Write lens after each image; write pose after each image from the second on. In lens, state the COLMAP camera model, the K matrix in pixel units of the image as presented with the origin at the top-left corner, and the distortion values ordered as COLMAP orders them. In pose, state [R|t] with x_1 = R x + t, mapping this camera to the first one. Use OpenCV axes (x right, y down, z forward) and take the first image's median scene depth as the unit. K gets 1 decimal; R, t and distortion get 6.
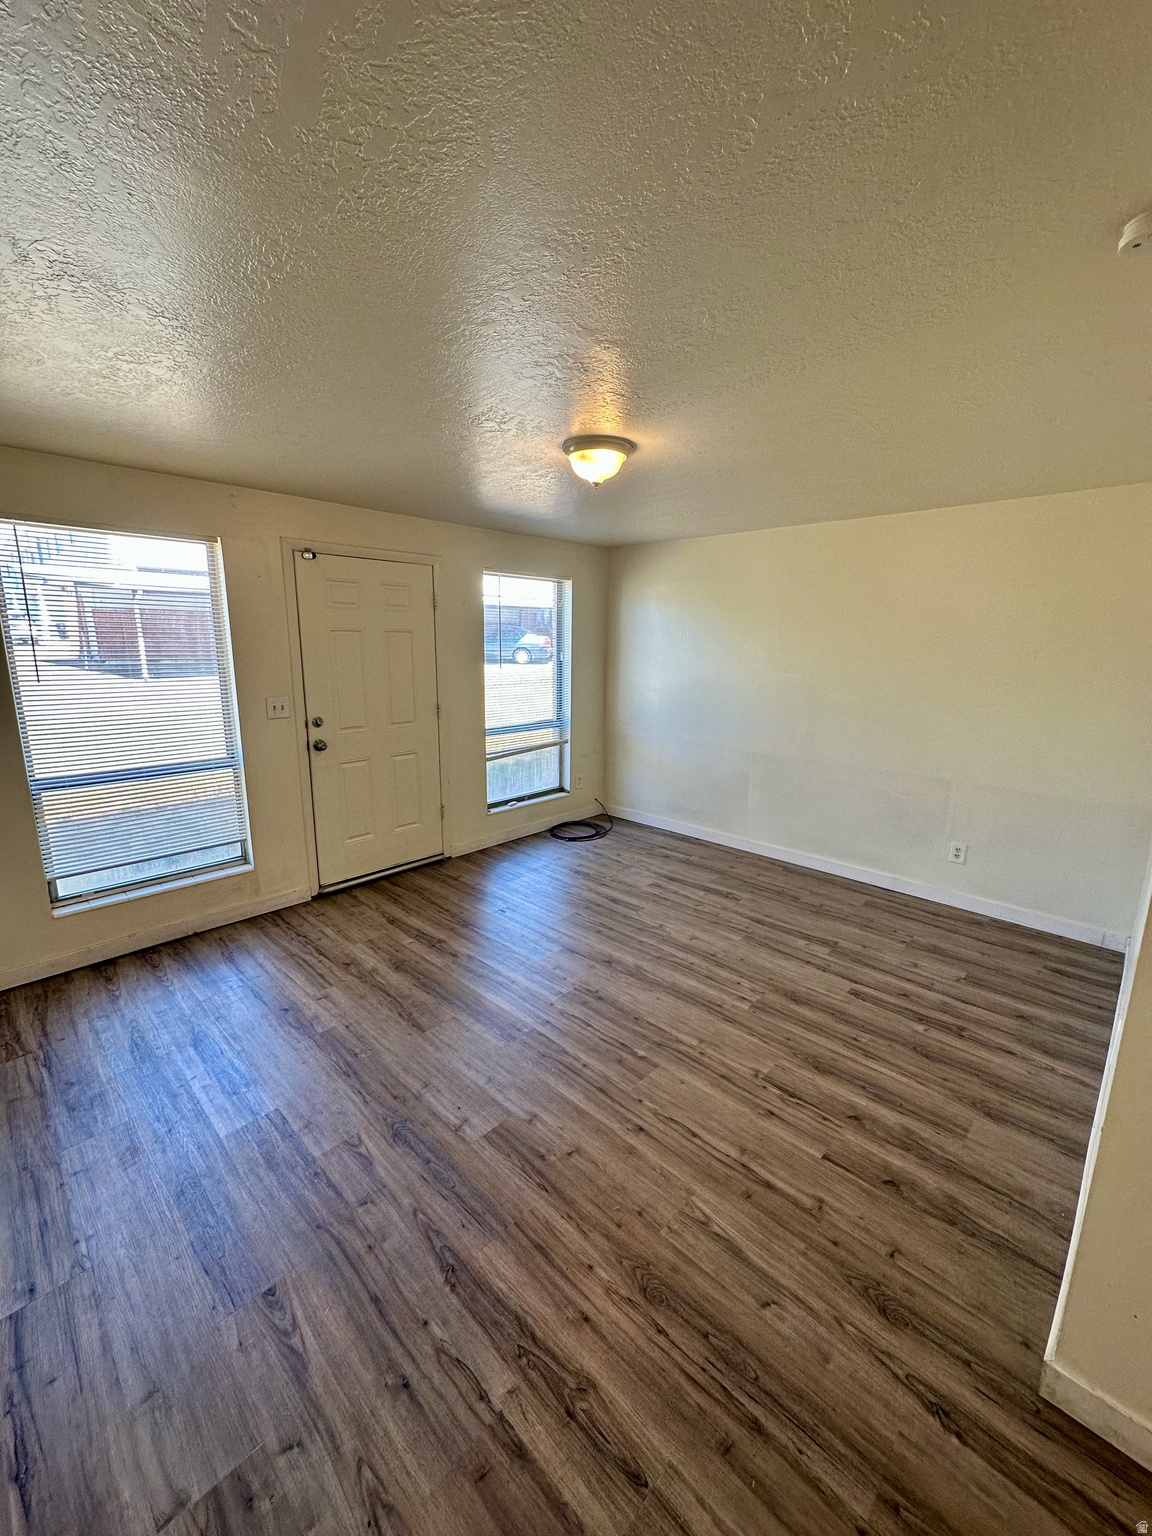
lens RADIAL K [[611.5, 0, 573.7], [0, 611.5, 775.0], [0, 0, 1]] dist [0.001752, 0.000196]
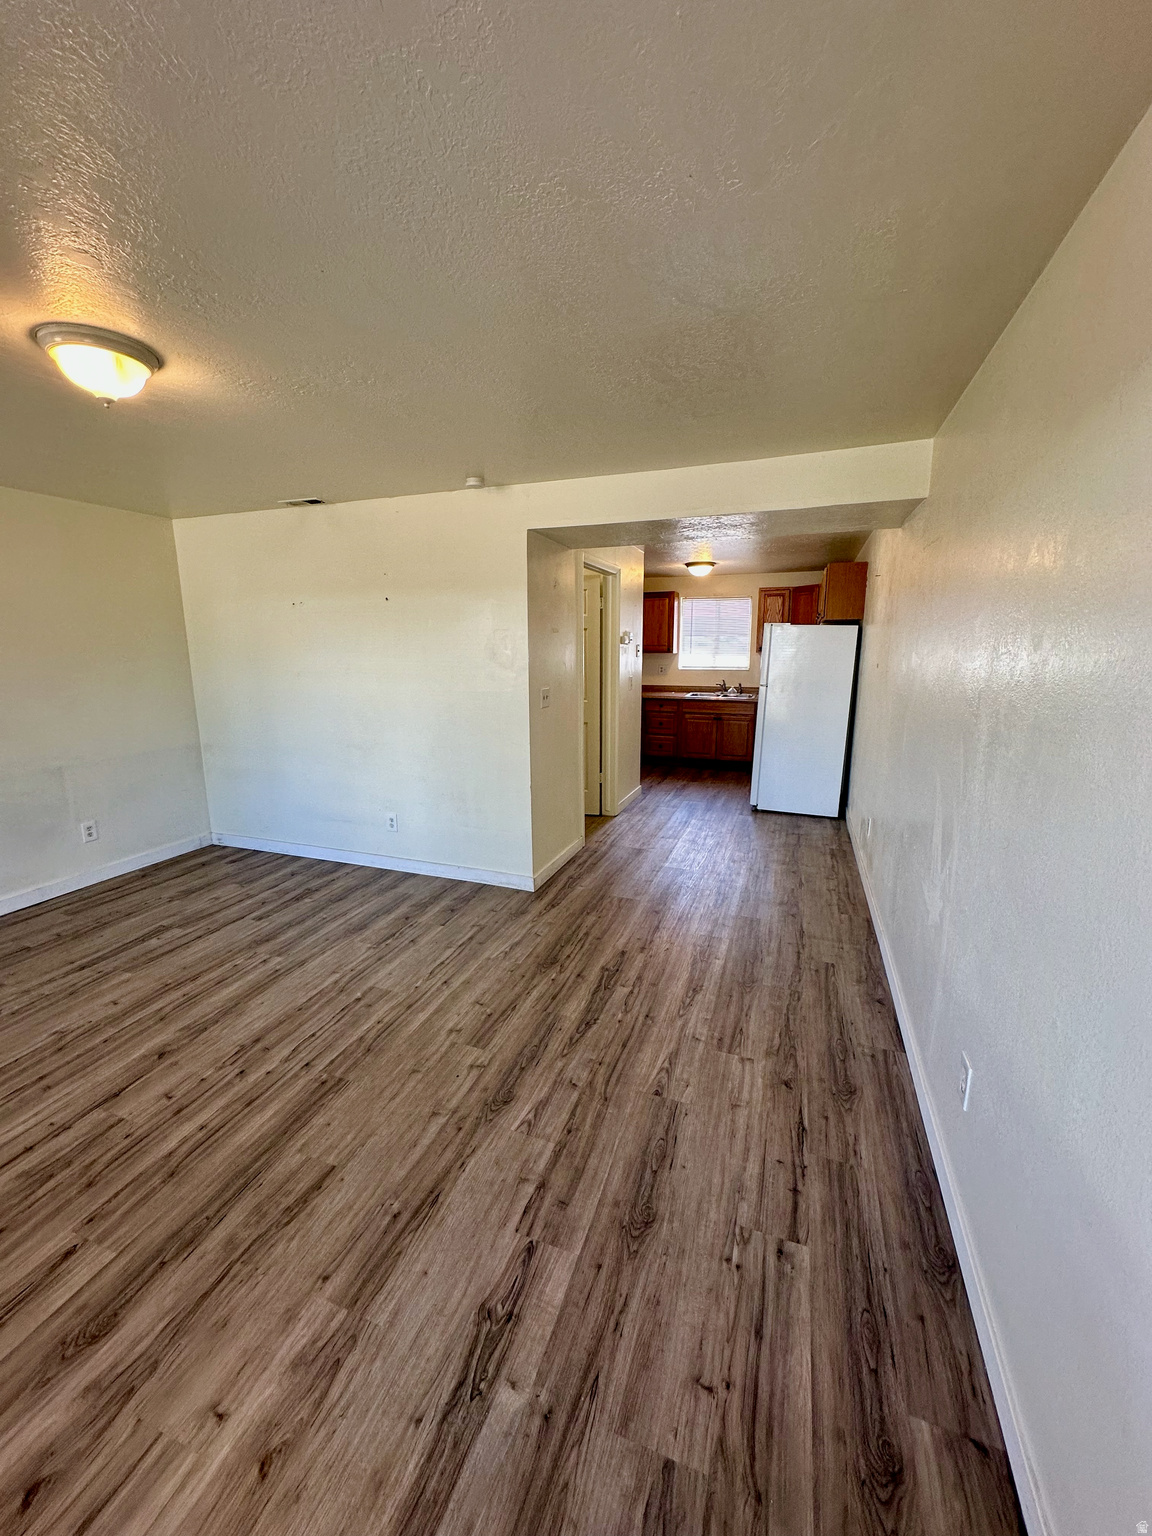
lens RADIAL K [[611.5, 0, 574.9], [0, 611.5, 763.7], [0, 0, 1]] dist [0.001752, 0.000196]
pose [[-0.414836, -0.183965, 0.891105, -0.985596], [0.195779, 0.938362, 0.284863, -0.184415], [-0.888584, 0.292631, -0.353250, 0.935804]]
